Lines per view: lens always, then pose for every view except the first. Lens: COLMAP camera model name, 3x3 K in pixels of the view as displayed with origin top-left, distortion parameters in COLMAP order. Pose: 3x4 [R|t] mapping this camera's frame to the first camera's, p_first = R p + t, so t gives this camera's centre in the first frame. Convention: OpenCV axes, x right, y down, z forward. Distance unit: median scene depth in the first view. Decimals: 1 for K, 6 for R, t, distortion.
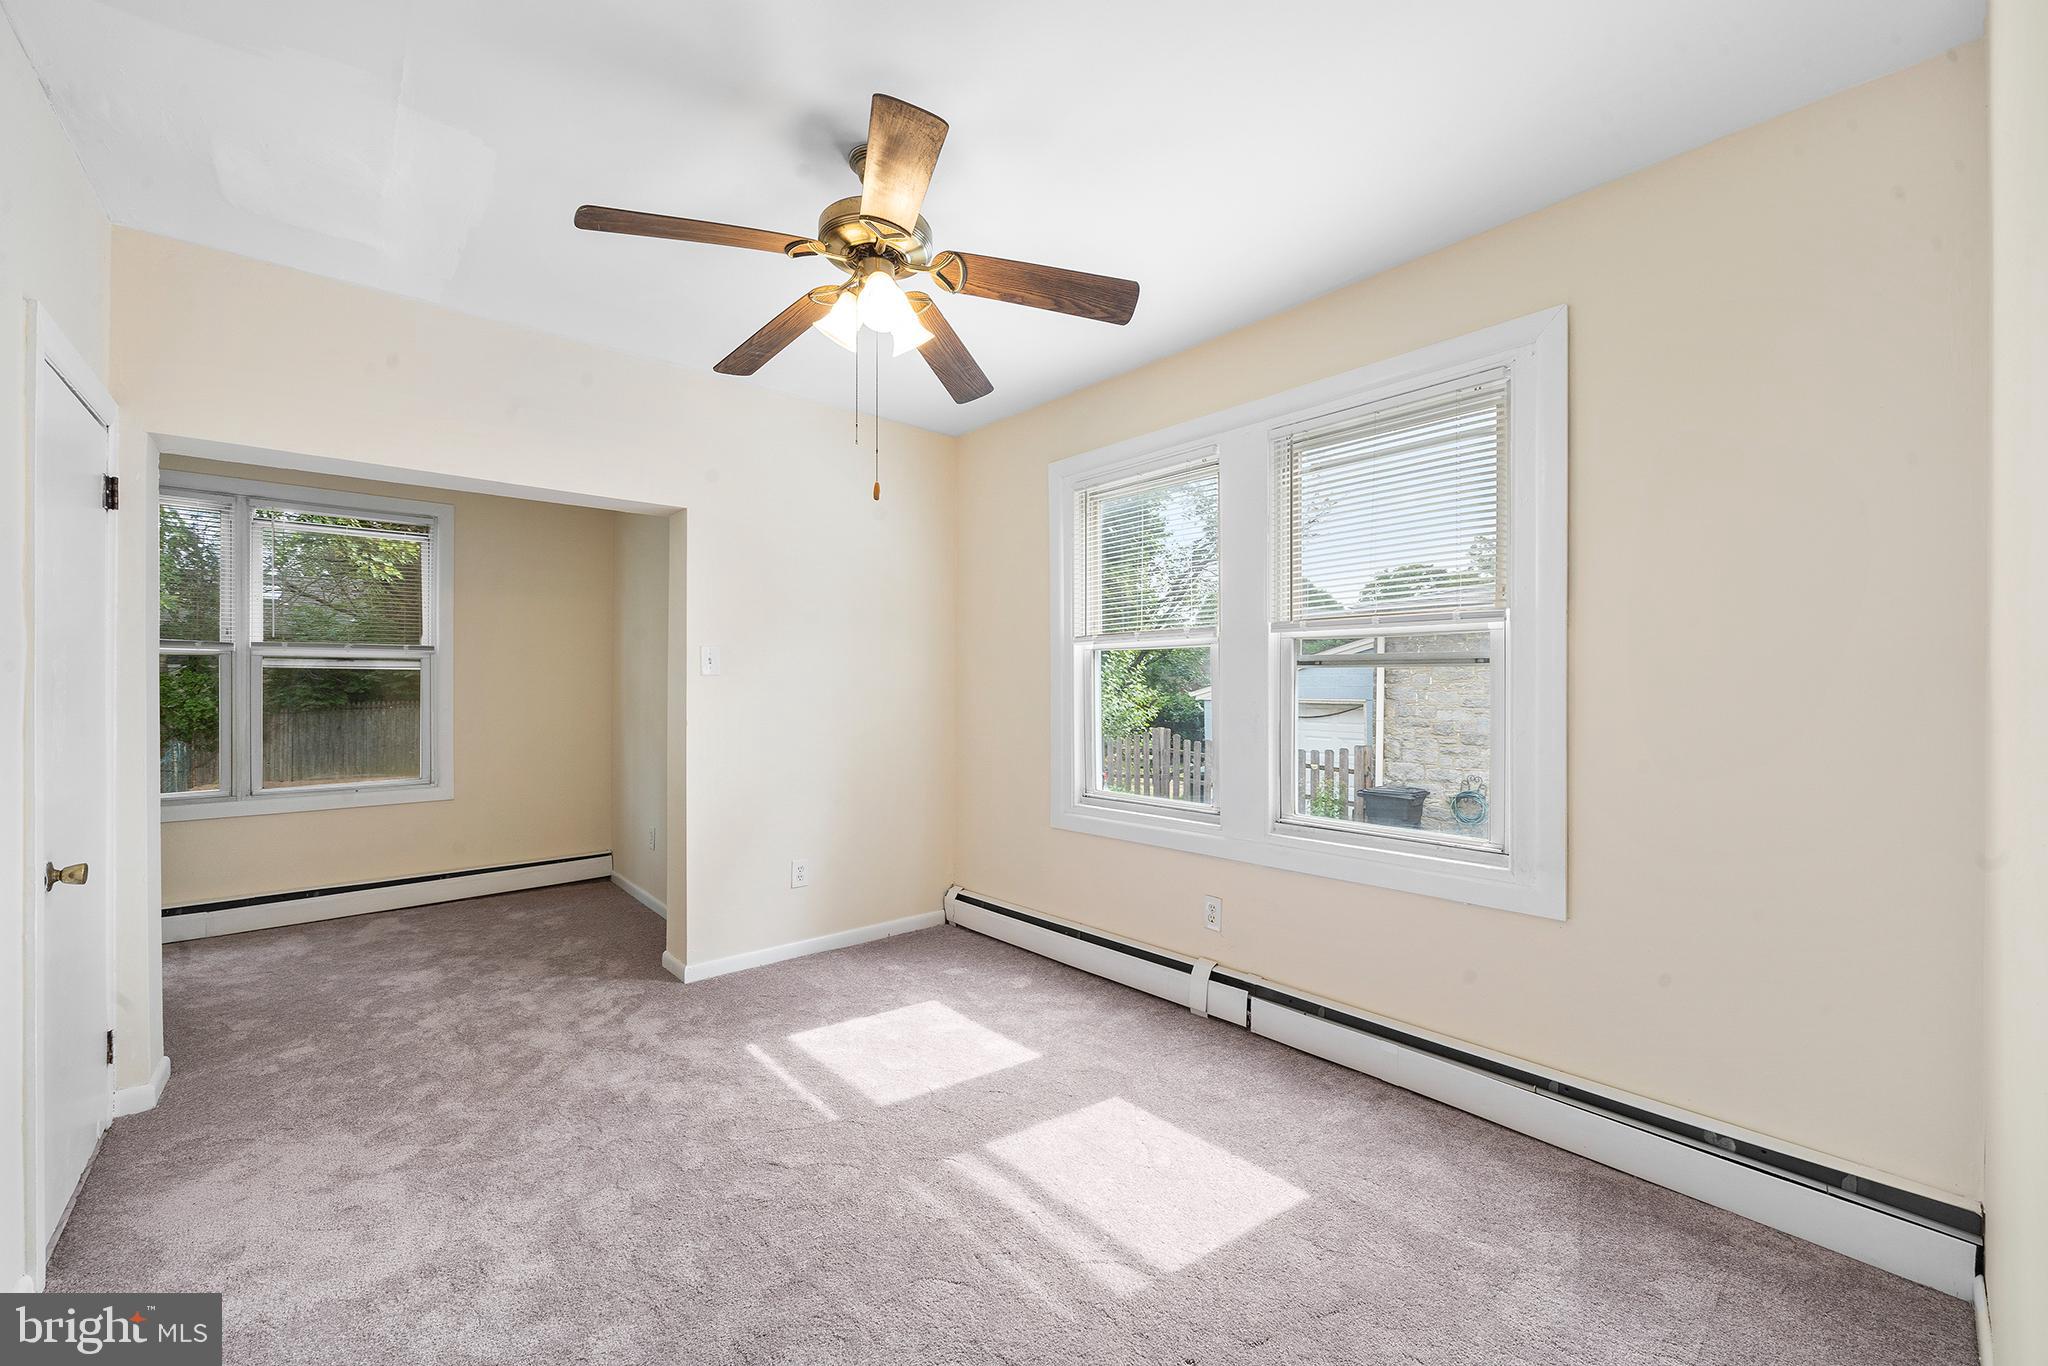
lens RADIAL K [[811.8, 0, 1025.0], [0, 811.8, 677.0], [0, 0, 1]] dist [0.001335, -0.000444]
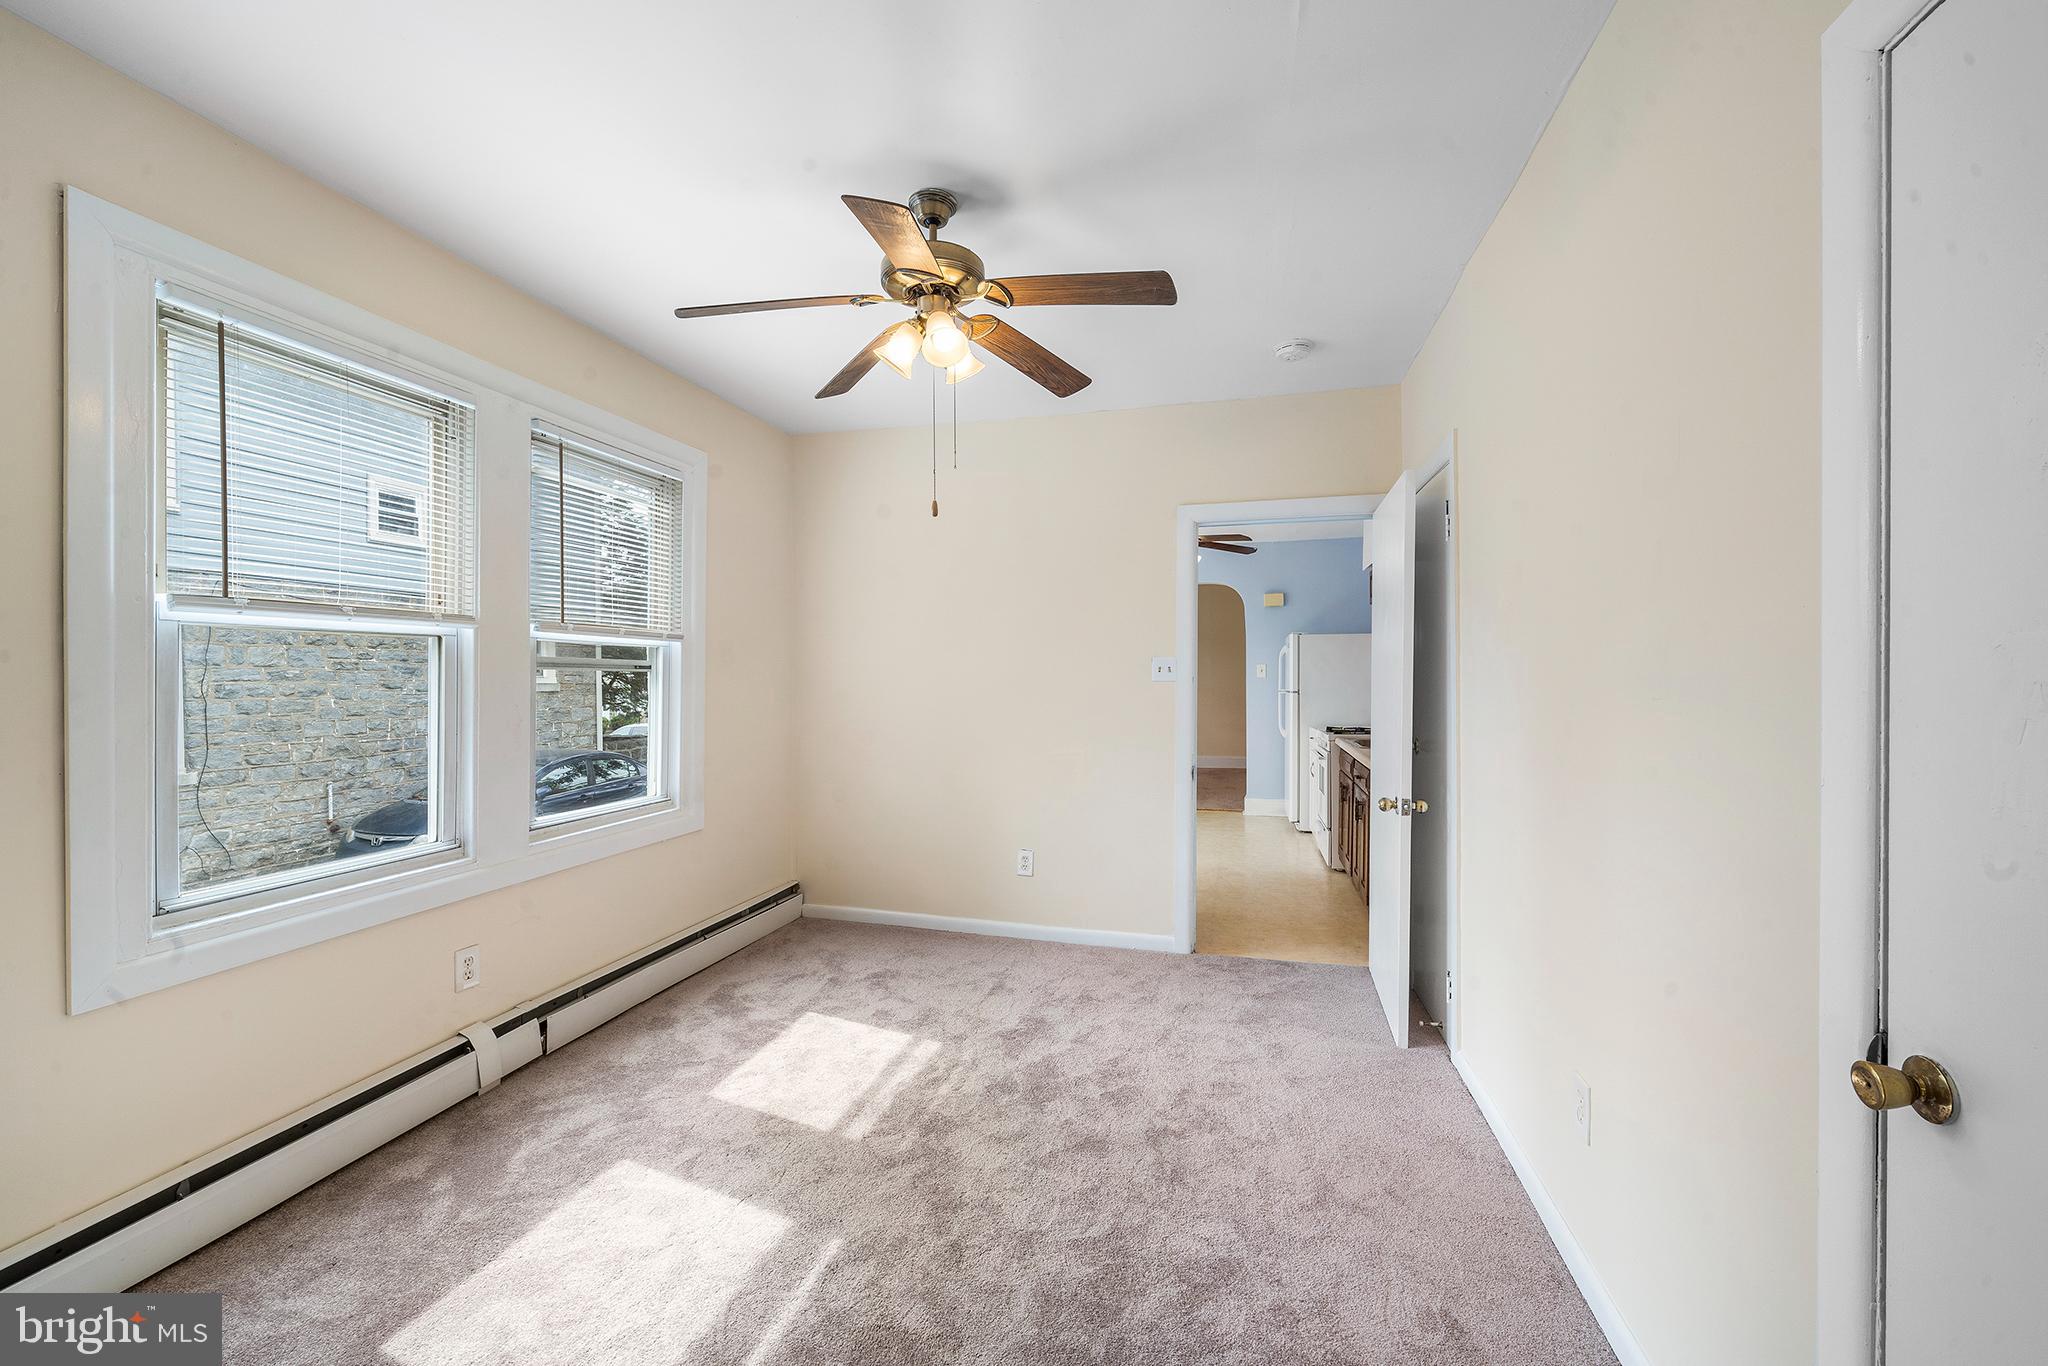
lens RADIAL K [[811.8, 0, 1029.9], [0, 811.8, 689.4], [0, 0, 1]] dist [0.001335, -0.000444]
pose [[-0.574108, -0.001247, 0.818779, -0.849751], [0.001313, 0.999996, 0.002444, 0.012000], [-0.818779, 0.002478, -0.574104, 1.127105]]
